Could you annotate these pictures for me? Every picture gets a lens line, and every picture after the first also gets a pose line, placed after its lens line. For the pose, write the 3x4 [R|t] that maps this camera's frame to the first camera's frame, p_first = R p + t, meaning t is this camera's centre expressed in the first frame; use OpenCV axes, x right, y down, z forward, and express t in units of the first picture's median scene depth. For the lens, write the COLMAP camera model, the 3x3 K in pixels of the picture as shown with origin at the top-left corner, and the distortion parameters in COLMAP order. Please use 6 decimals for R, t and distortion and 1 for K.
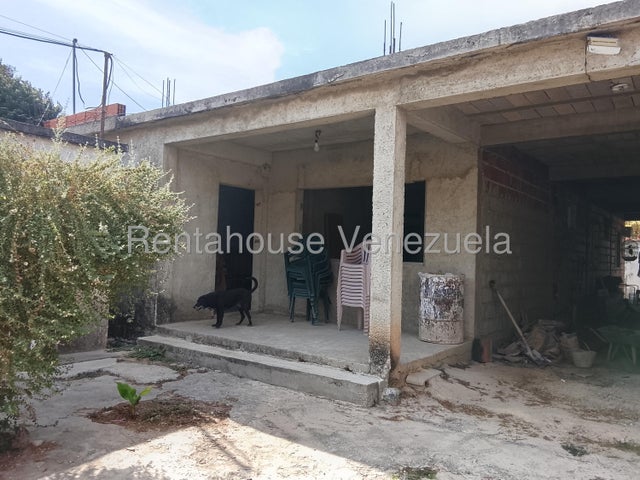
lens RADIAL K [[506.4, 0, 322.6], [0, 506.4, 237.0], [0, 0, 1]] dist [0.087870, -0.137320]
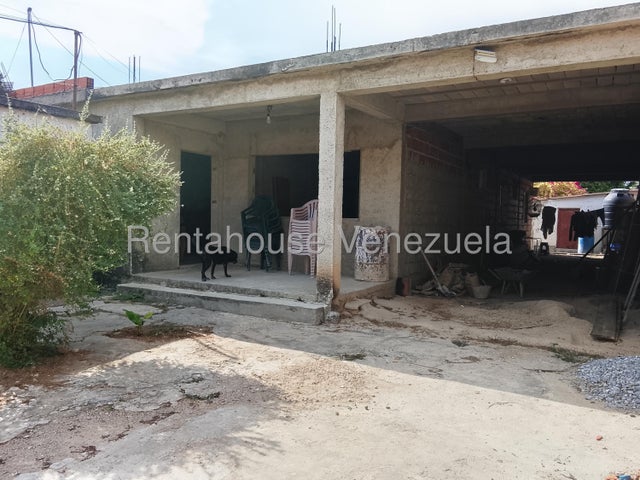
lens RADIAL K [[506.8, 0, 320.0], [0, 506.8, 240.0], [0, 0, 1]] dist [0.092238, -0.120459]
pose [[0.993230, -0.014902, 0.115206, -0.046979], [0.005523, 0.996674, 0.081309, 0.003899], [-0.116034, -0.080122, 0.990008, -0.271255]]
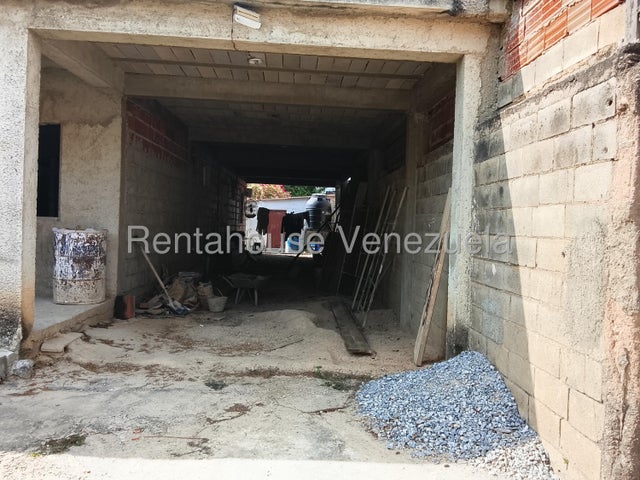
lens RADIAL K [[506.4, 0, 322.6], [0, 506.4, 237.0], [0, 0, 1]] dist [0.087870, -0.137320]
pose [[0.771795, -0.017623, 0.635627, -0.022313], [-0.035966, 0.996806, 0.071308, 0.005802], [-0.634853, -0.077896, 0.768696, 0.018408]]
